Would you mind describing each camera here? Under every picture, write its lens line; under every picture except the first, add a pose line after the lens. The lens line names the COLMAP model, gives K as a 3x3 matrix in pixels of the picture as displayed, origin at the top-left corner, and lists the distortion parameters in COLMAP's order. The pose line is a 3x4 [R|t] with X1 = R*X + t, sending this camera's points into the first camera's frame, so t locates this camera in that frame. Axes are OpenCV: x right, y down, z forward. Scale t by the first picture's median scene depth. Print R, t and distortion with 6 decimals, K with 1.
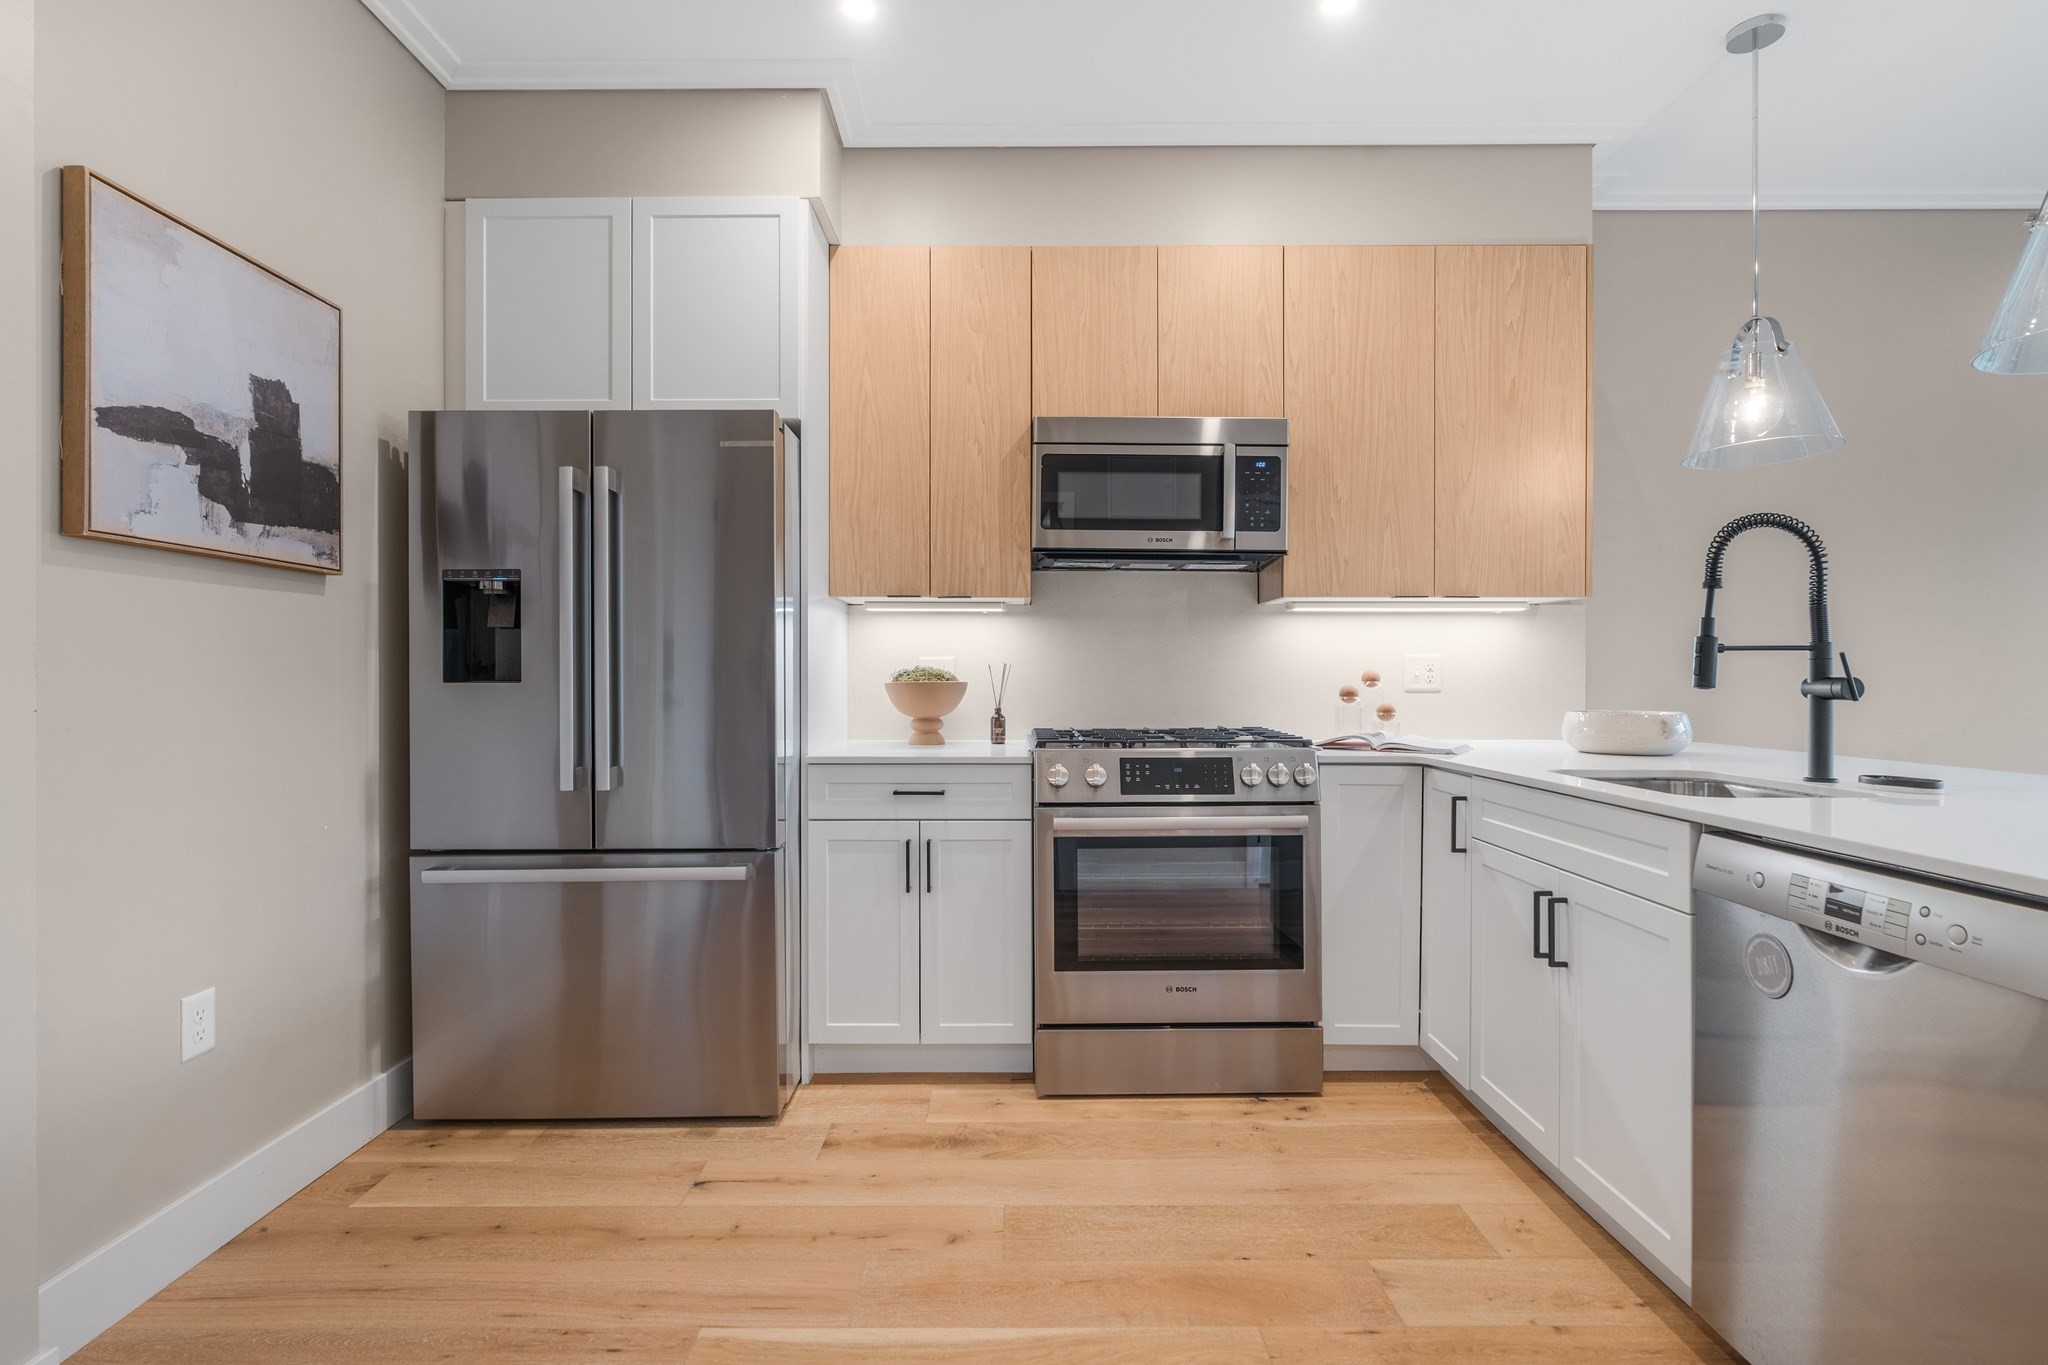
lens RADIAL K [[972.4, 0, 1006.2], [0, 972.4, 679.4], [0, 0, 1]] dist [-0.002498, 0.000454]
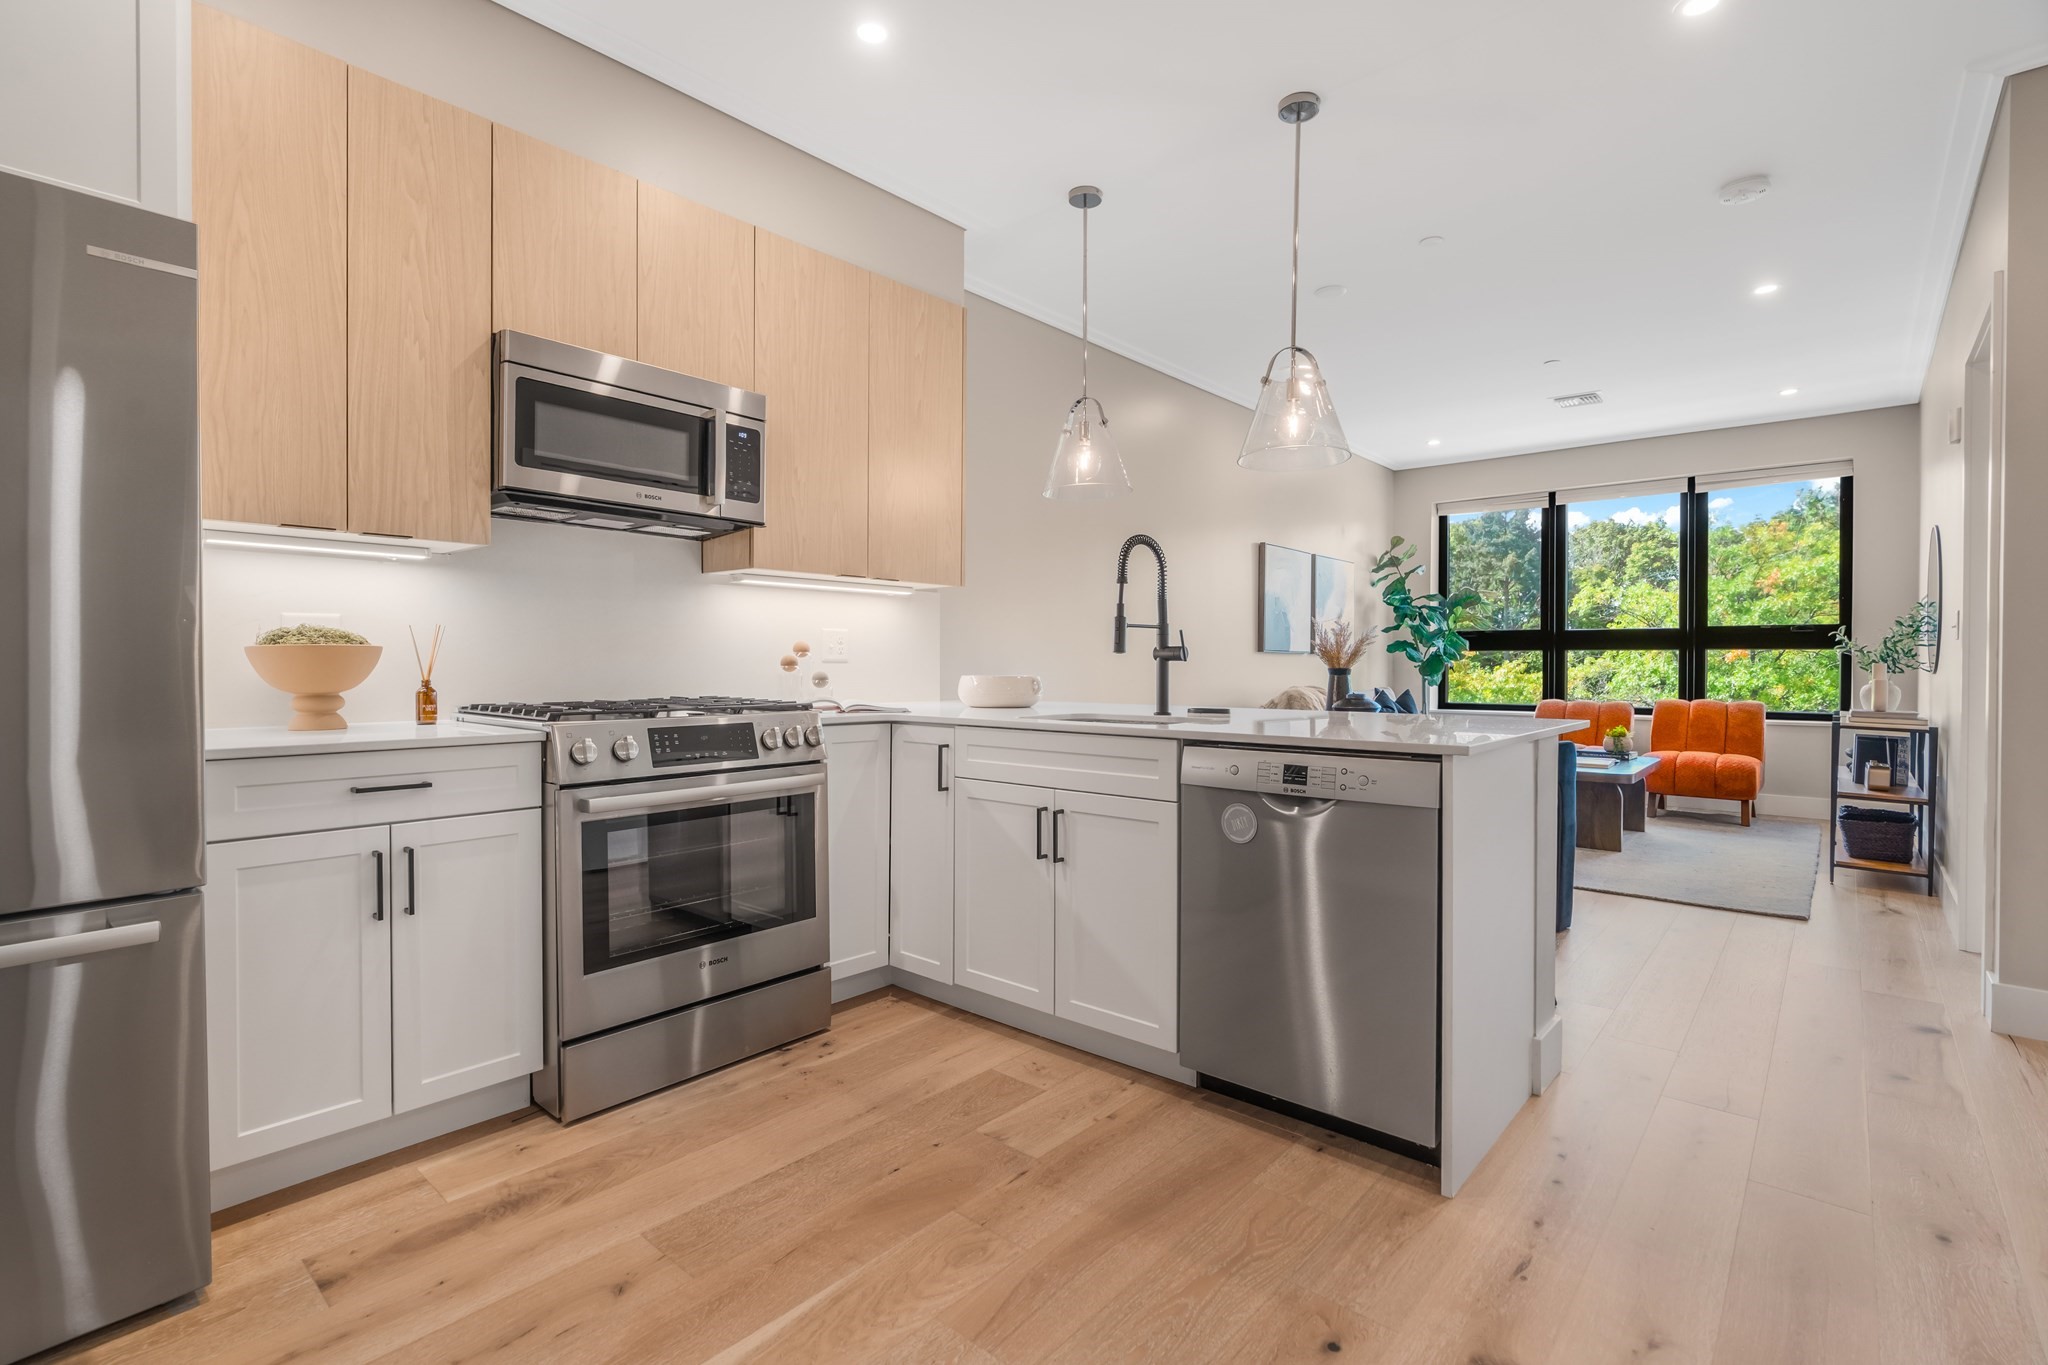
lens RADIAL K [[959.7, 0, 1023.5], [0, 959.7, 672.5], [0, 0, 1]] dist [-0.002470, 0.000496]
pose [[0.653686, -0.005952, 0.756742, -0.361216], [-0.000049, 0.999969, 0.007907, 0.021881], [-0.756766, -0.005206, 0.653666, 0.145137]]
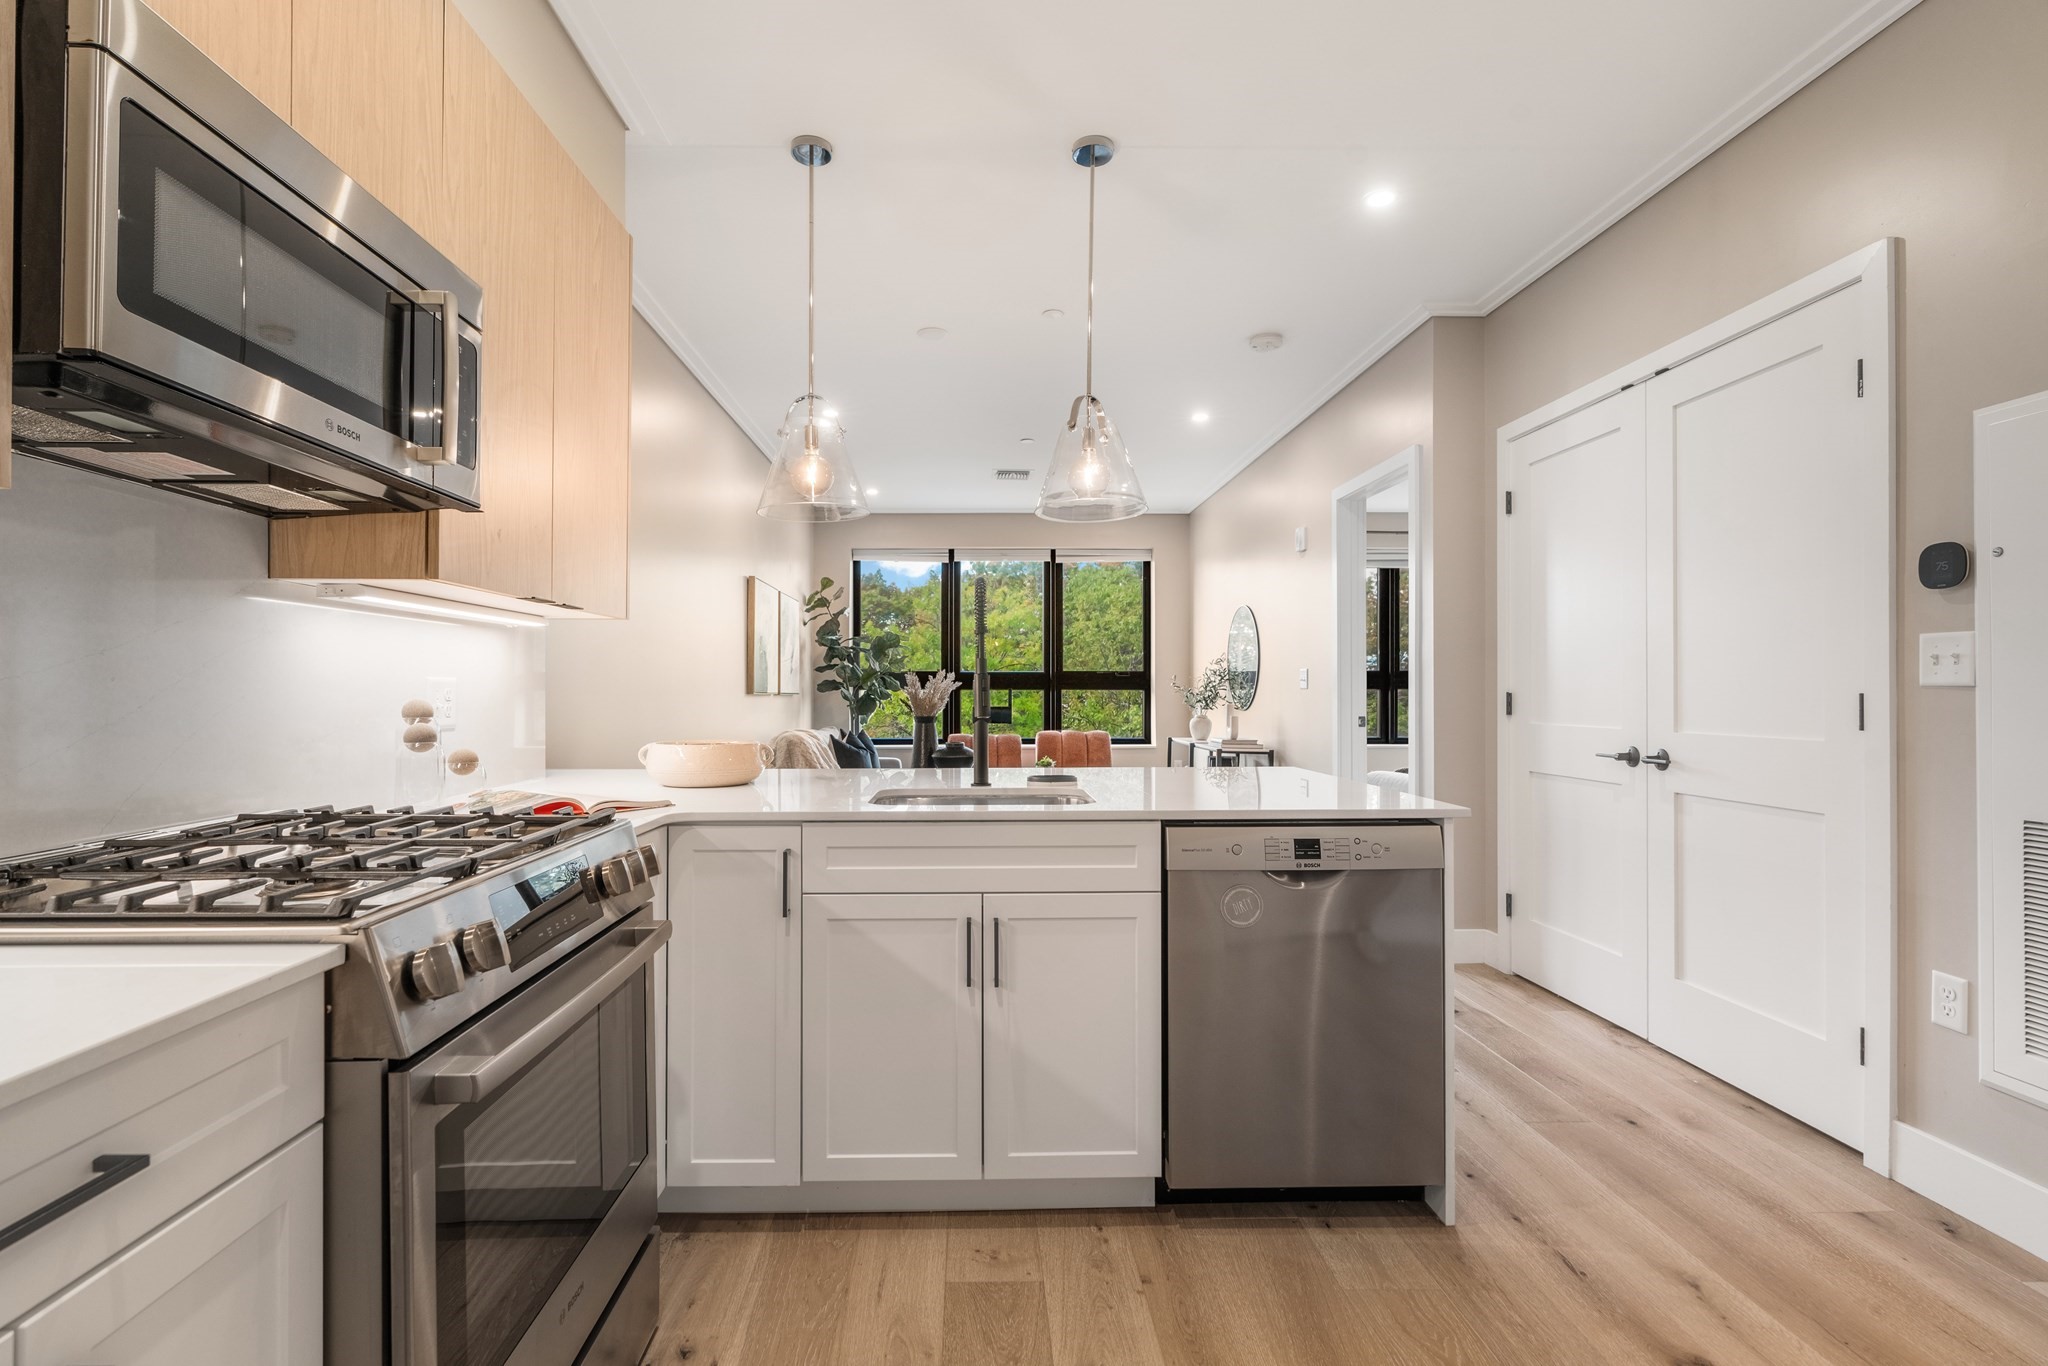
lens RADIAL K [[953.1, 0, 1005.7], [0, 953.1, 689.1], [0, 0, 1]] dist [0.000292, 0.000139]
pose [[-0.036961, 0.003081, 0.999312, -0.375808], [0.003958, 0.999988, -0.002937, -0.018229], [-0.999309, 0.003847, -0.036973, 0.820600]]
